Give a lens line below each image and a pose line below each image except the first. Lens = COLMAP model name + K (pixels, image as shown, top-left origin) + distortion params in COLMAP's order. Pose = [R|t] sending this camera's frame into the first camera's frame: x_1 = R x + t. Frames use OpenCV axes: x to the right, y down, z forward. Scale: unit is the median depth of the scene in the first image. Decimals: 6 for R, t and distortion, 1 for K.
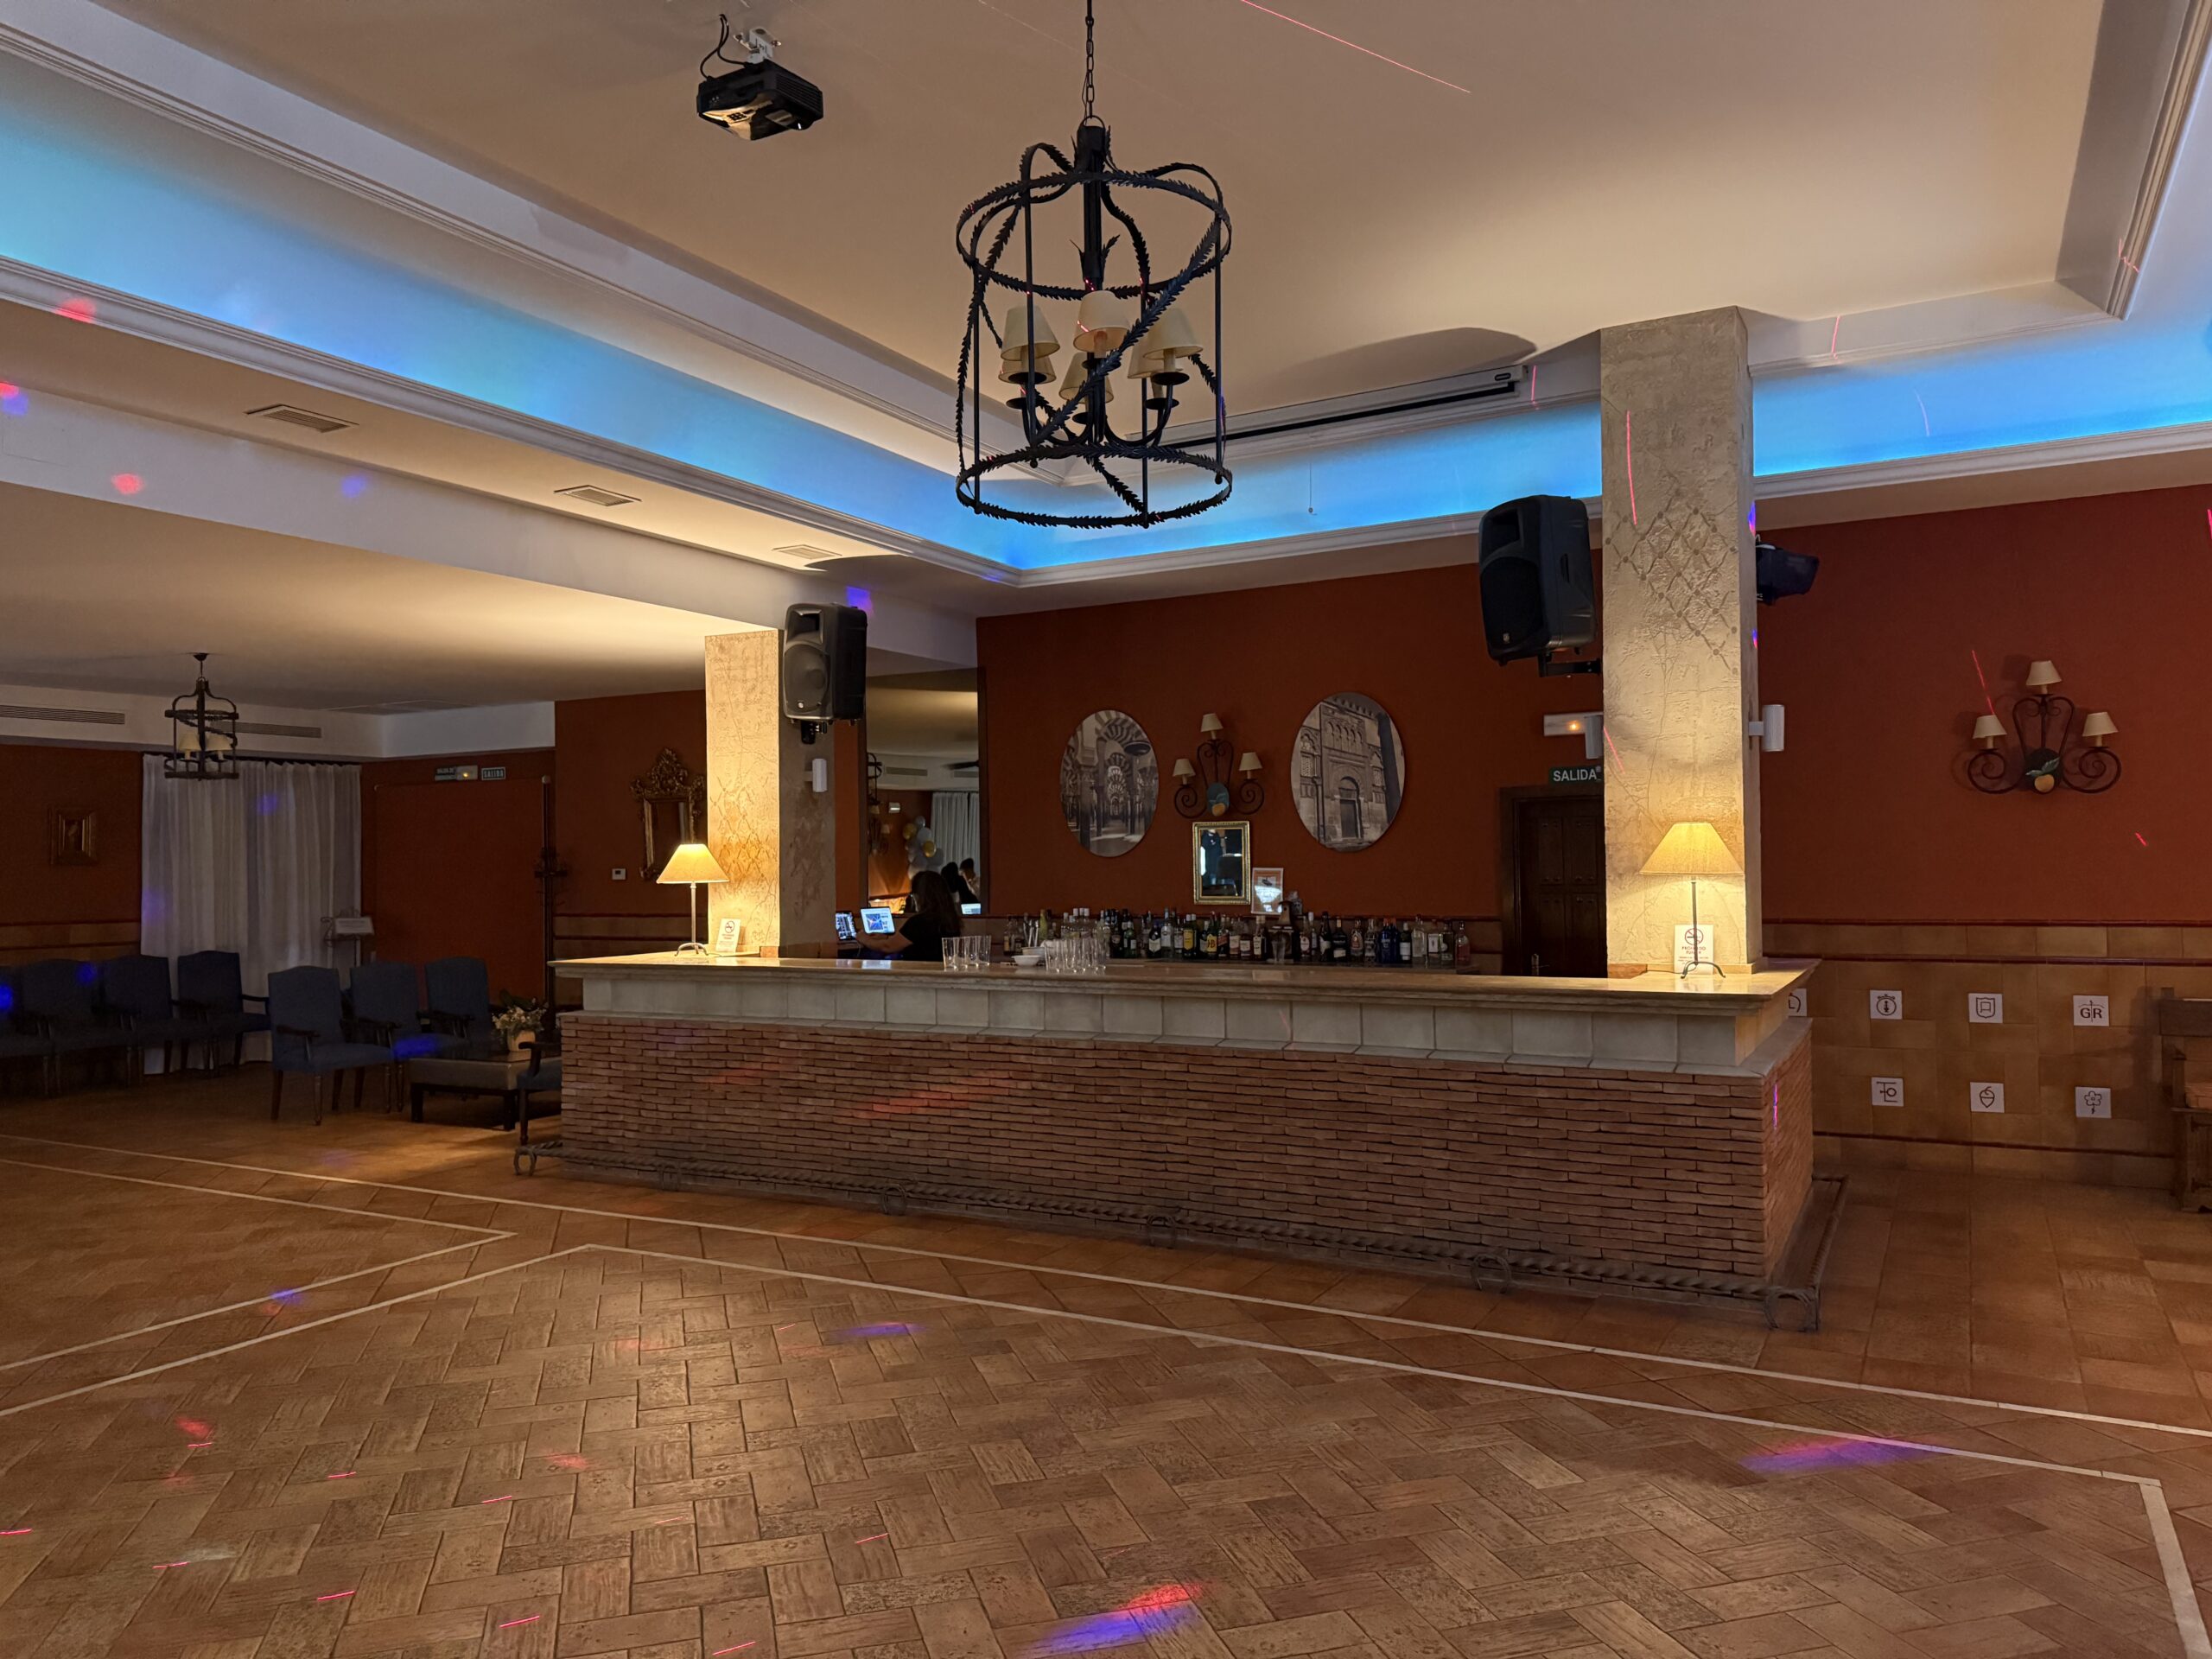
lens RADIAL K [[1525.4, 0, 1106.7], [0, 1525.4, 841.7], [0, 0, 1]] dist [0.017297, -0.021870]
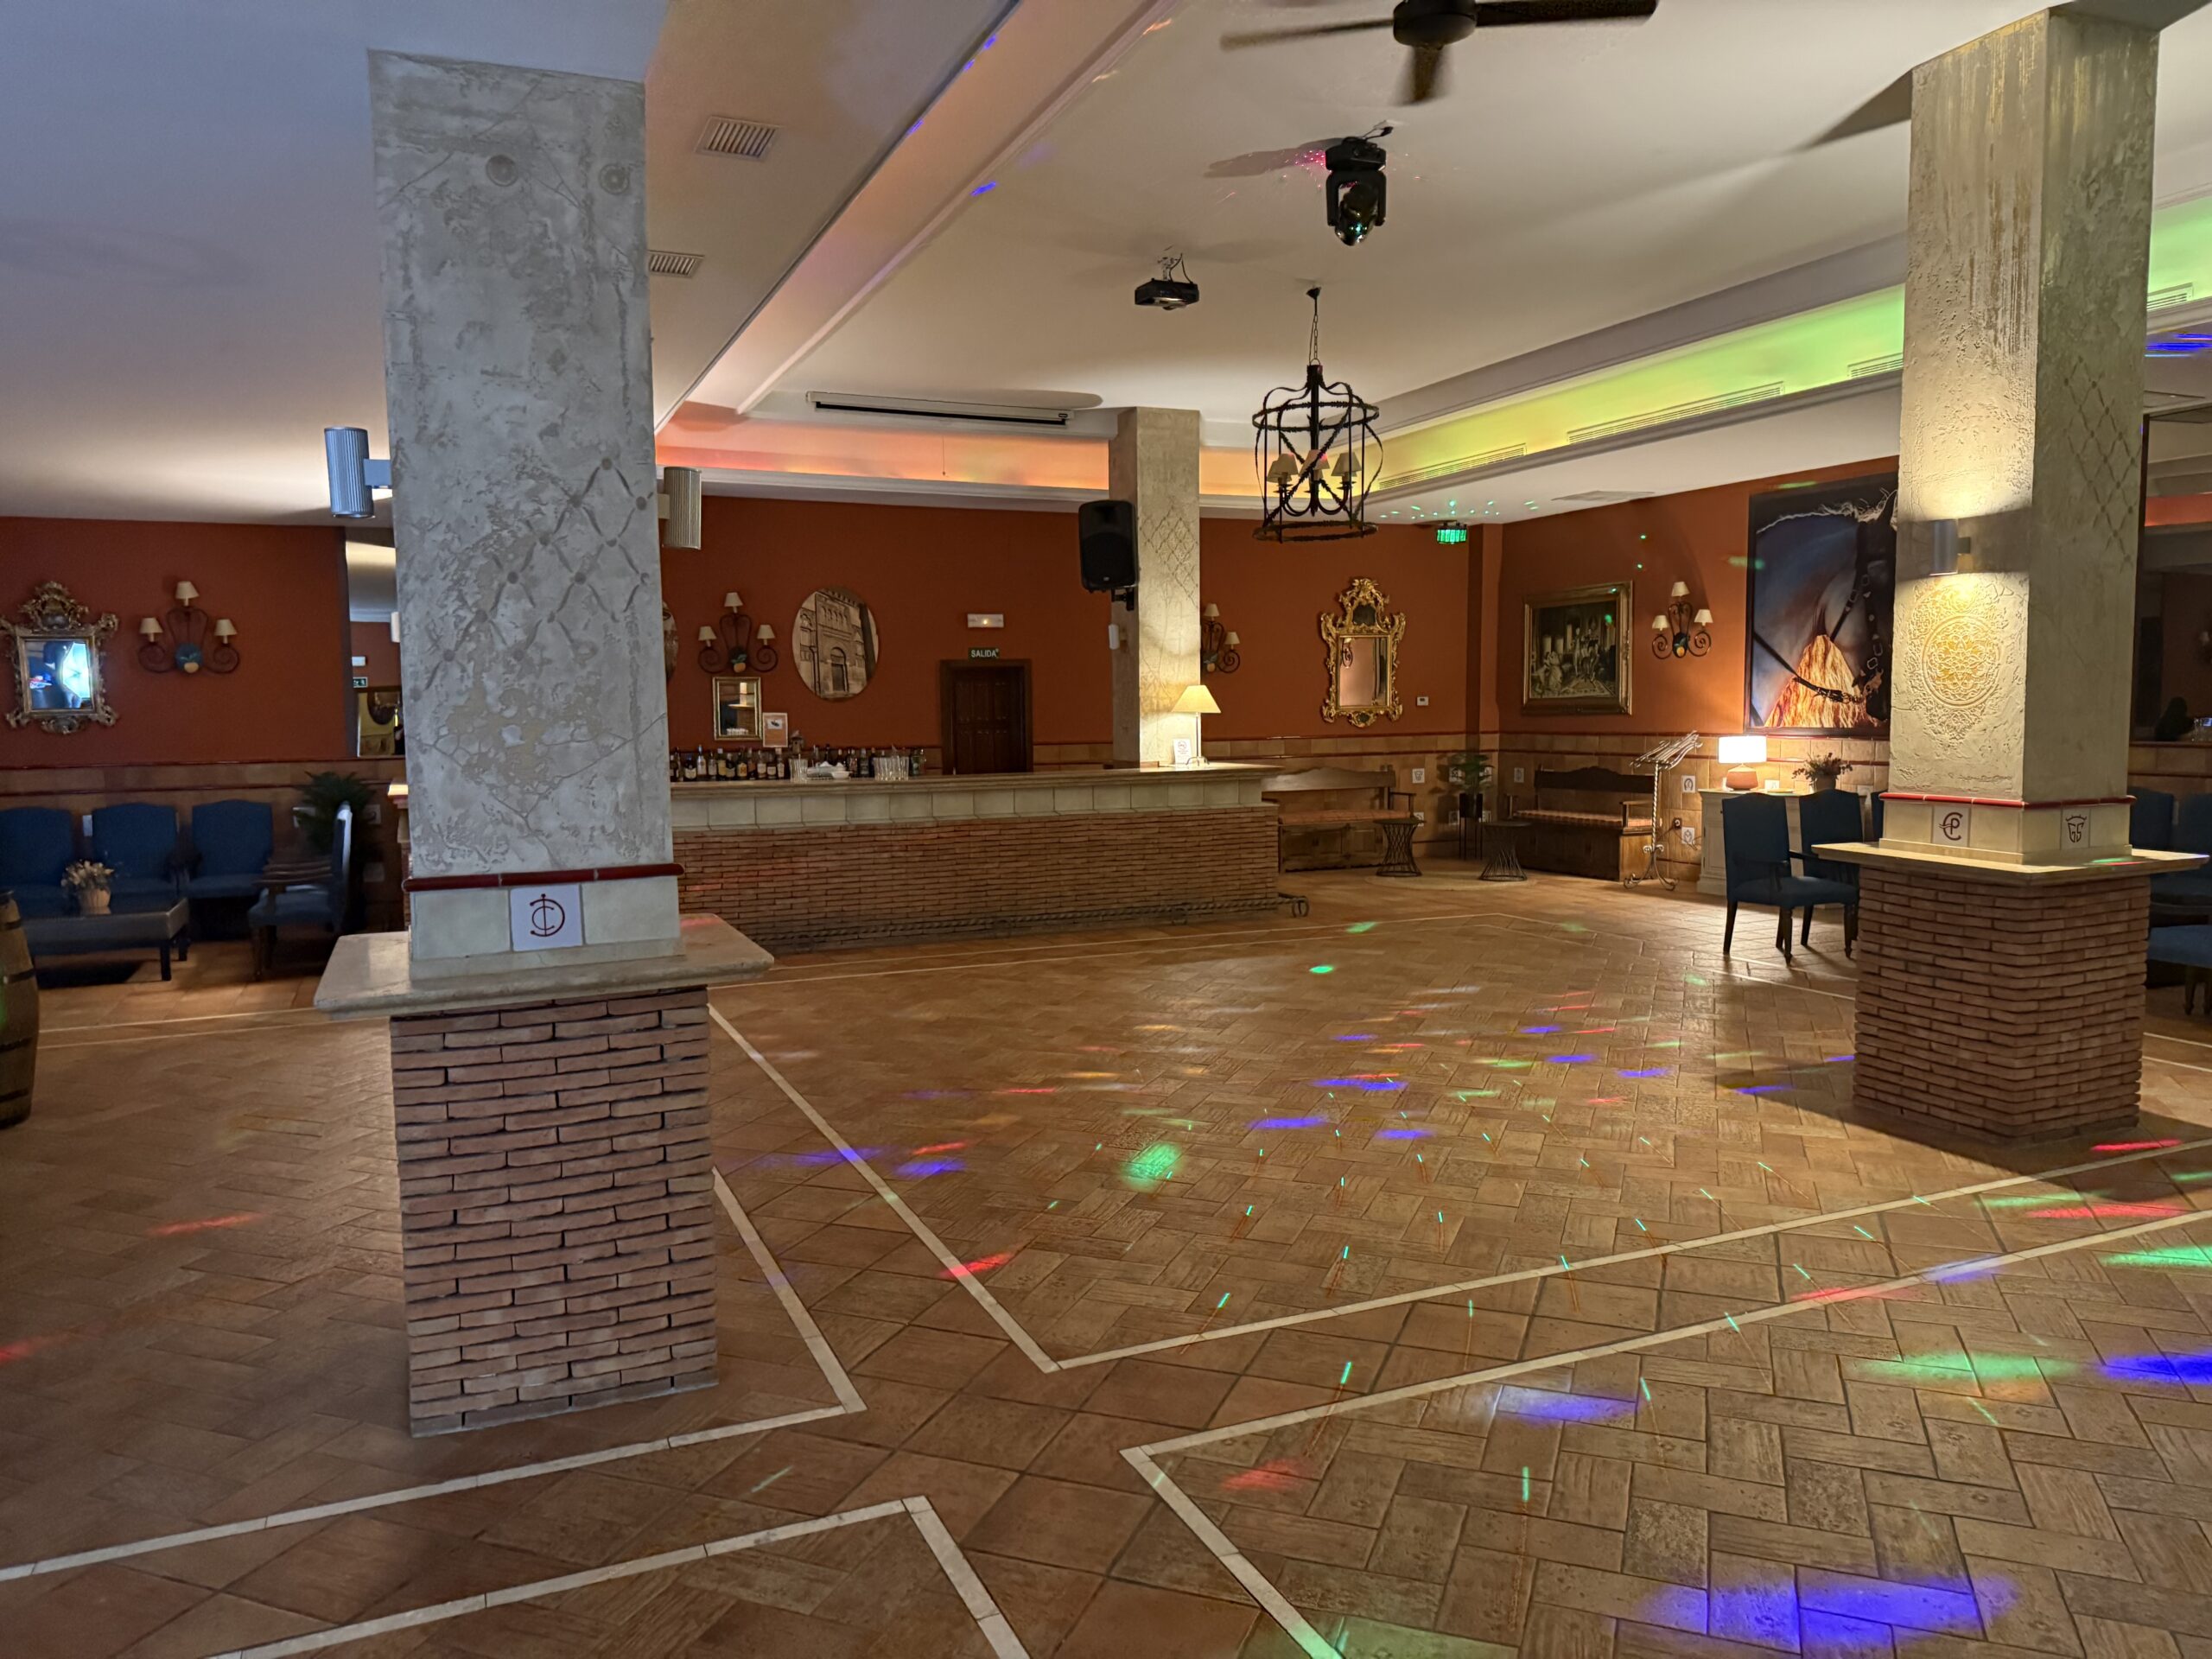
lens RADIAL K [[1525.4, 0, 1112.7], [0, 1525.4, 873.6], [0, 0, 1]] dist [0.017297, -0.021870]
pose [[0.582775, -0.082557, 0.808429, -1.116966], [-0.008785, 0.994128, 0.107854, 0.014343], [-0.812586, -0.069956, 0.578628, -0.046351]]
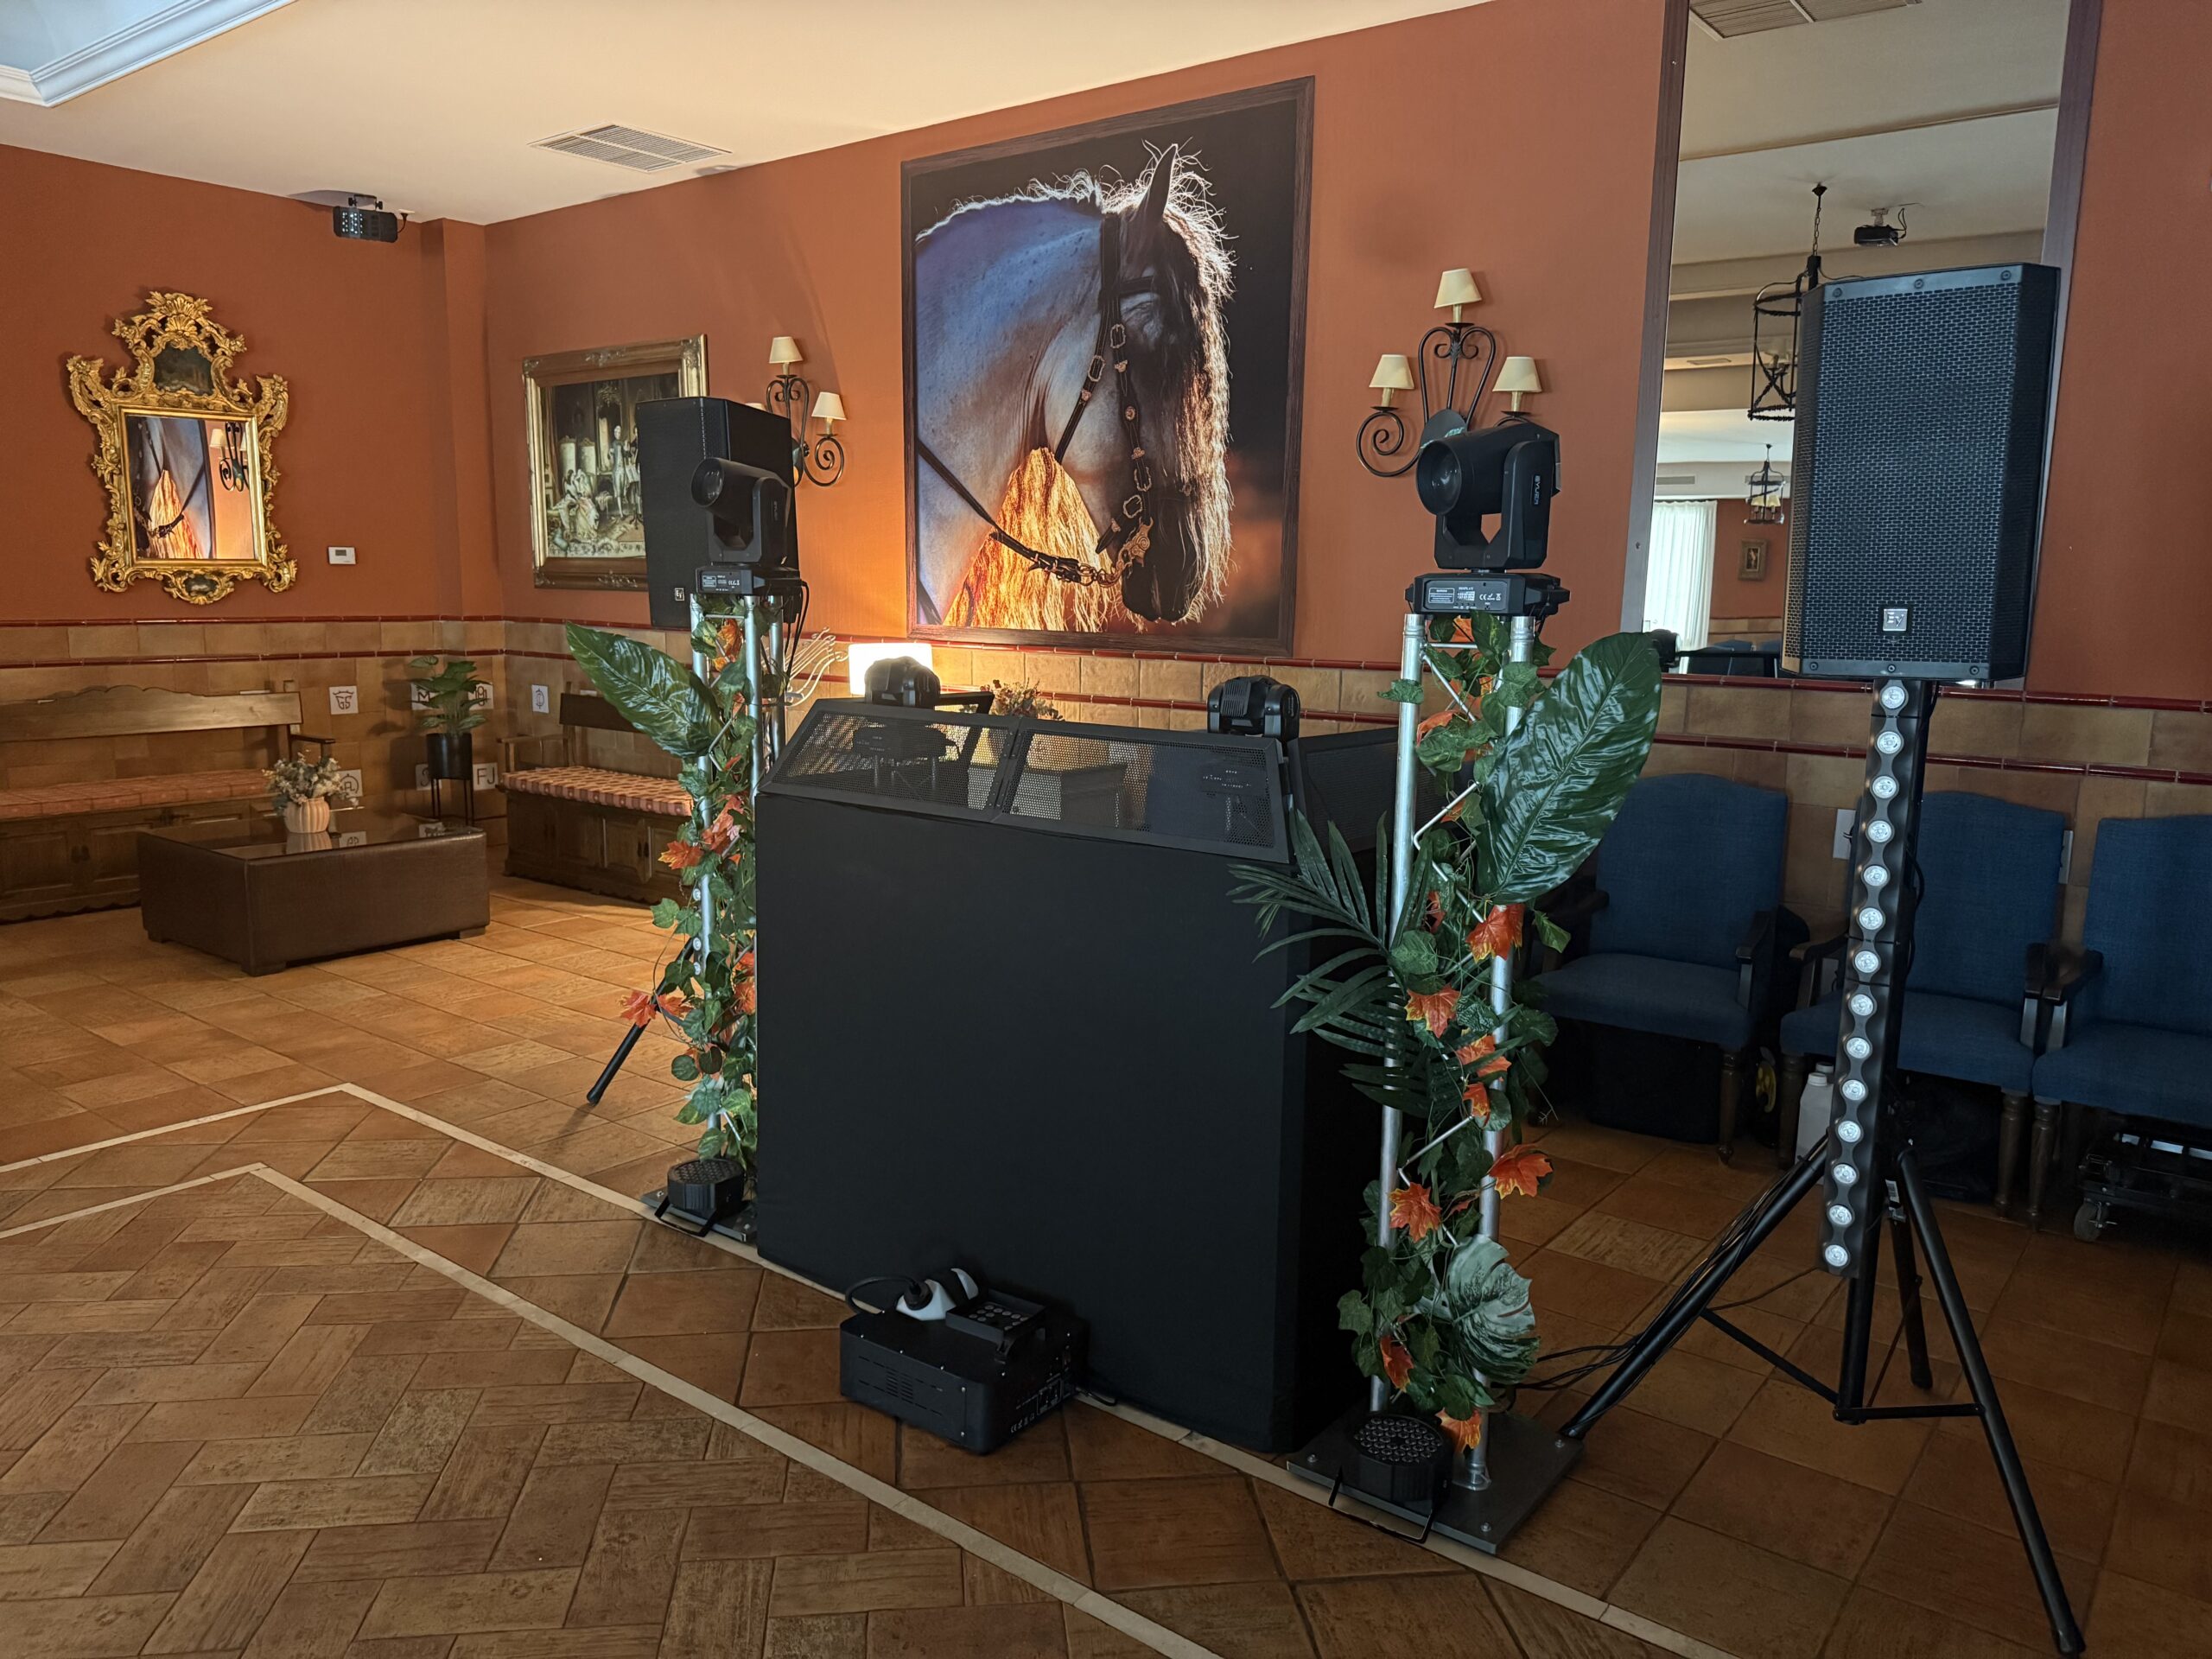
lens RADIAL K [[1525.4, 0, 1115.0], [0, 1525.4, 841.2], [0, 0, 1]] dist [0.017297, -0.021870]
pose [[0.133428, -0.148355, 0.979892, -0.105401], [-0.039823, 0.987131, 0.154873, 0.011251], [-0.990258, -0.059687, 0.125803, 0.157426]]
